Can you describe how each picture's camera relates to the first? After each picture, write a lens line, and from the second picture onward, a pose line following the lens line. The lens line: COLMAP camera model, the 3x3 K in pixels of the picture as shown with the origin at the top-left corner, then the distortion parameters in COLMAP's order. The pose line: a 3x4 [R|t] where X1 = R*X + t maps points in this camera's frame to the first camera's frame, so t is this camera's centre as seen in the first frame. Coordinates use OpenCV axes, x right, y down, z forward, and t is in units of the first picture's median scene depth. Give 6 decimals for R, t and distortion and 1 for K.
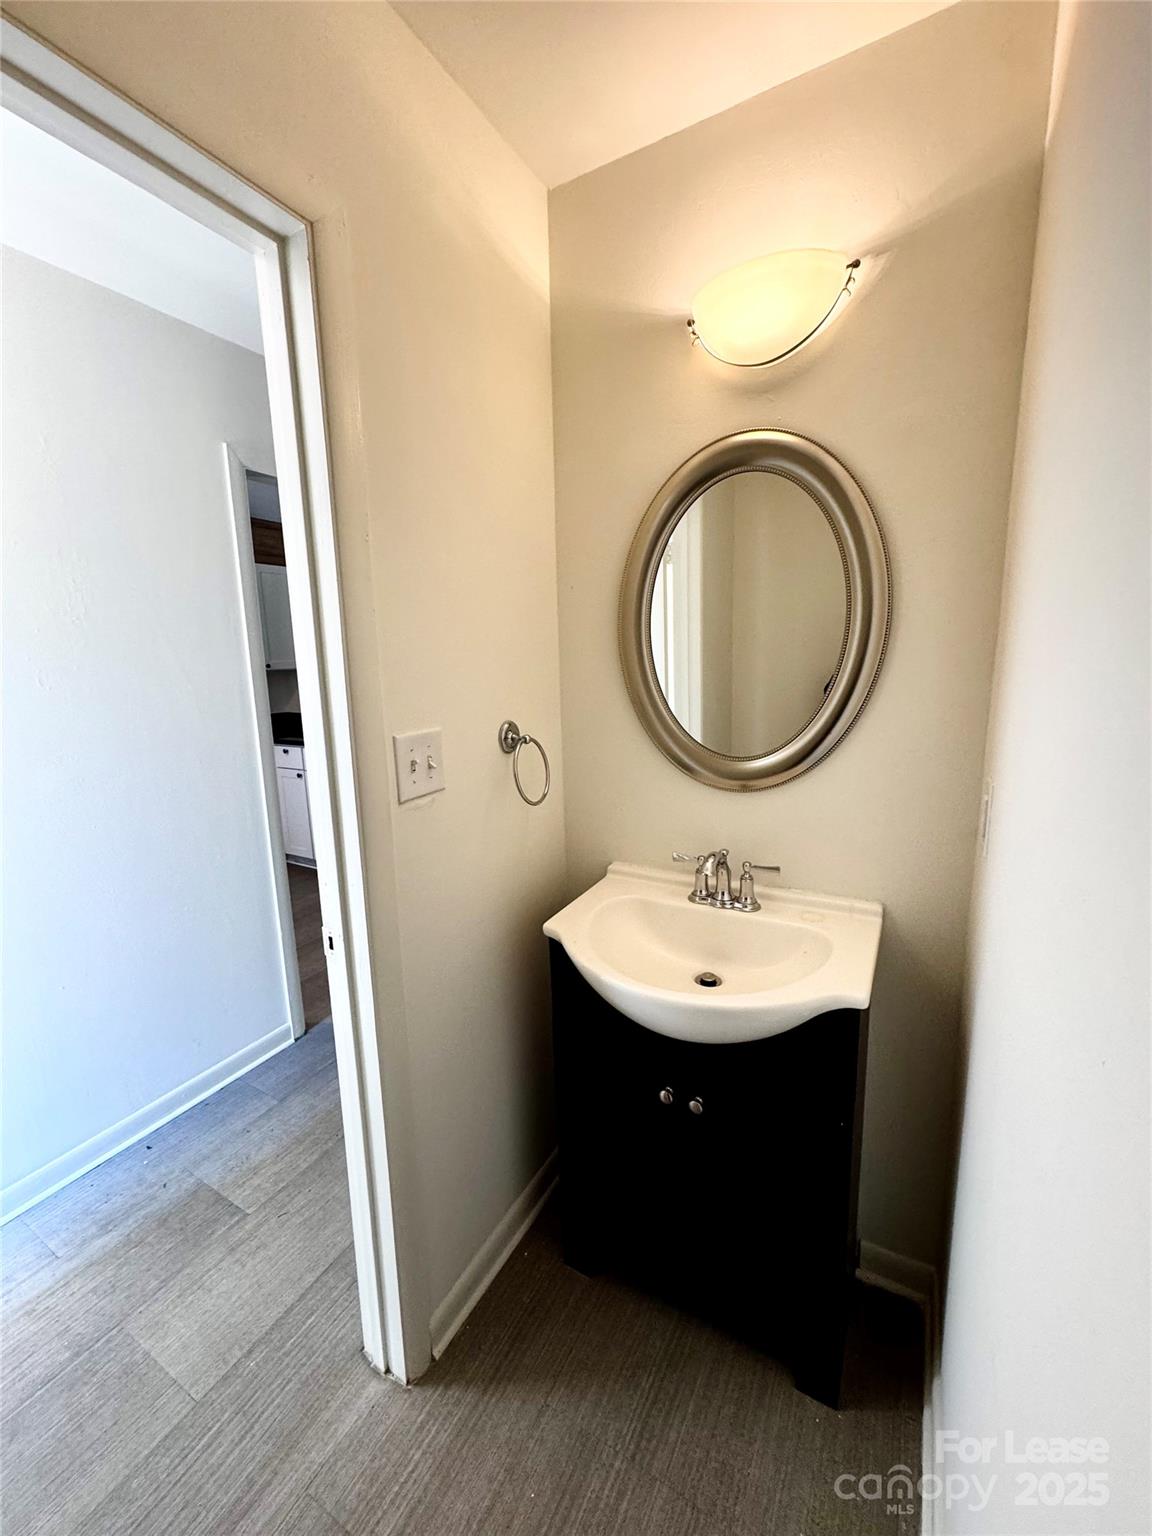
lens RADIAL K [[612.8, 0, 571.3], [0, 612.8, 770.4], [0, 0, 1]] dist [-0.000764, 0.000015]
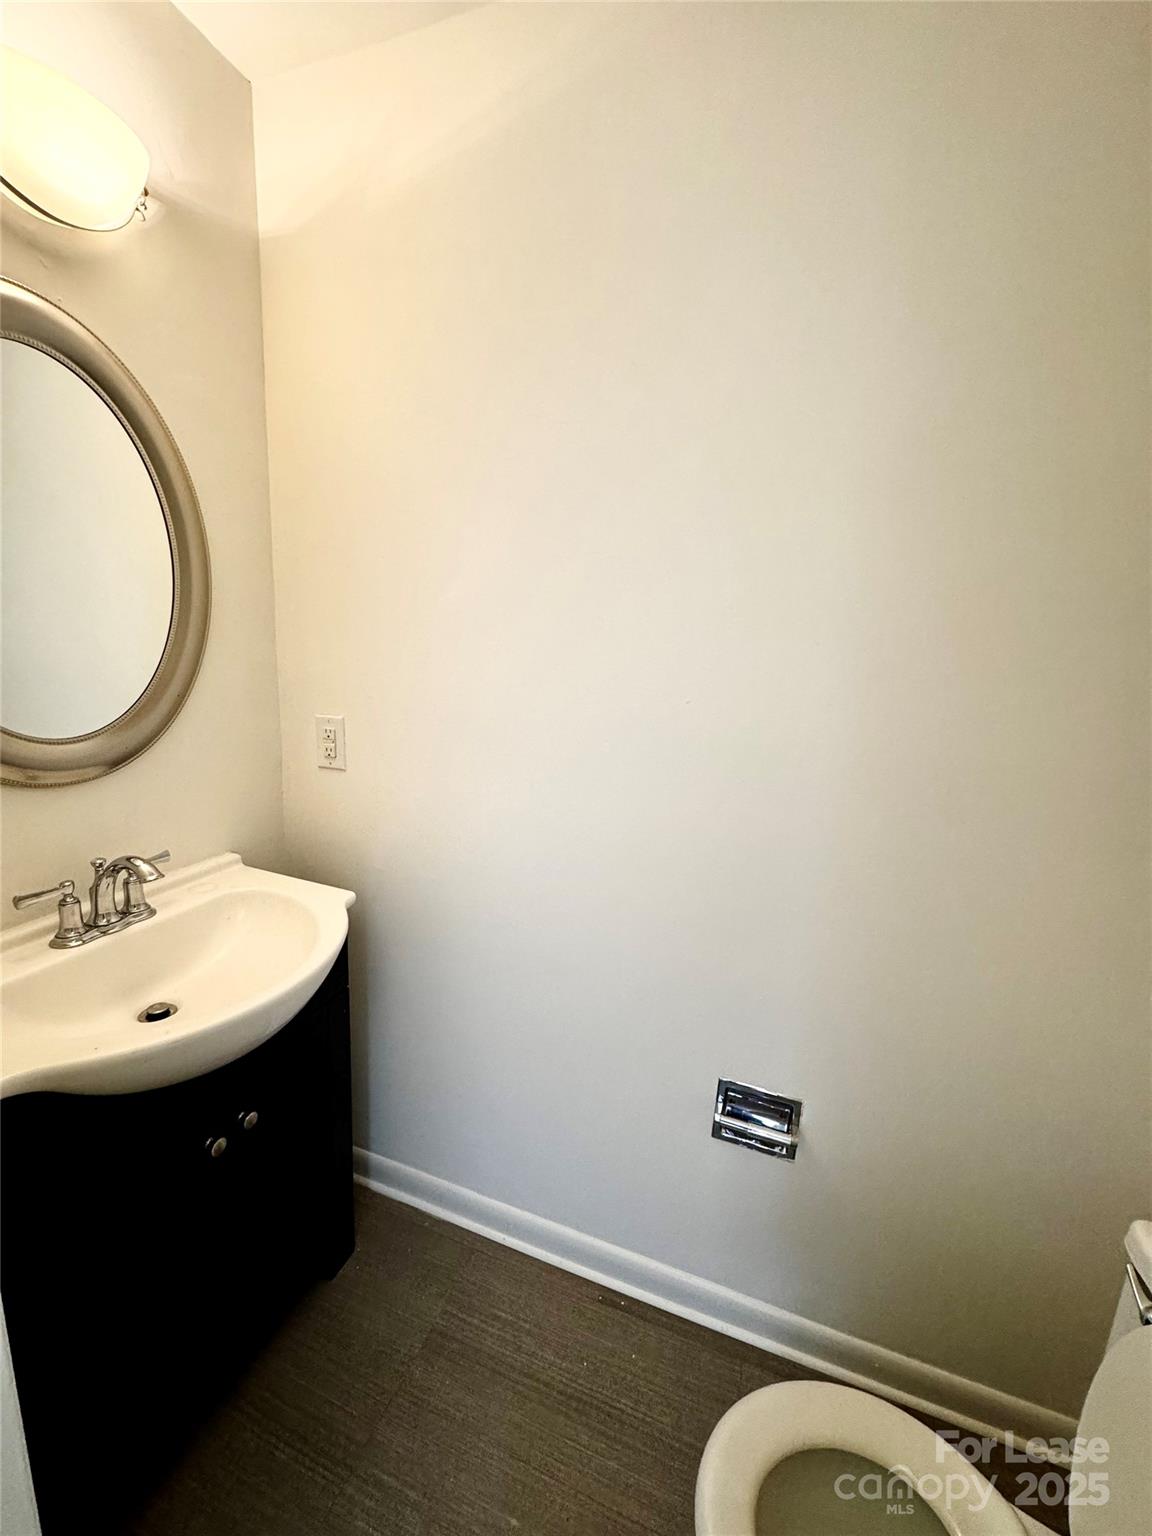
lens RADIAL K [[612.8, 0, 565.6], [0, 612.8, 760.5], [0, 0, 1]] dist [-0.000764, 0.000015]
pose [[-0.124918, -0.165649, 0.978241, -0.574933], [0.139234, 0.973281, 0.182589, -0.051221], [-0.982349, 0.159013, -0.098517, 0.500335]]
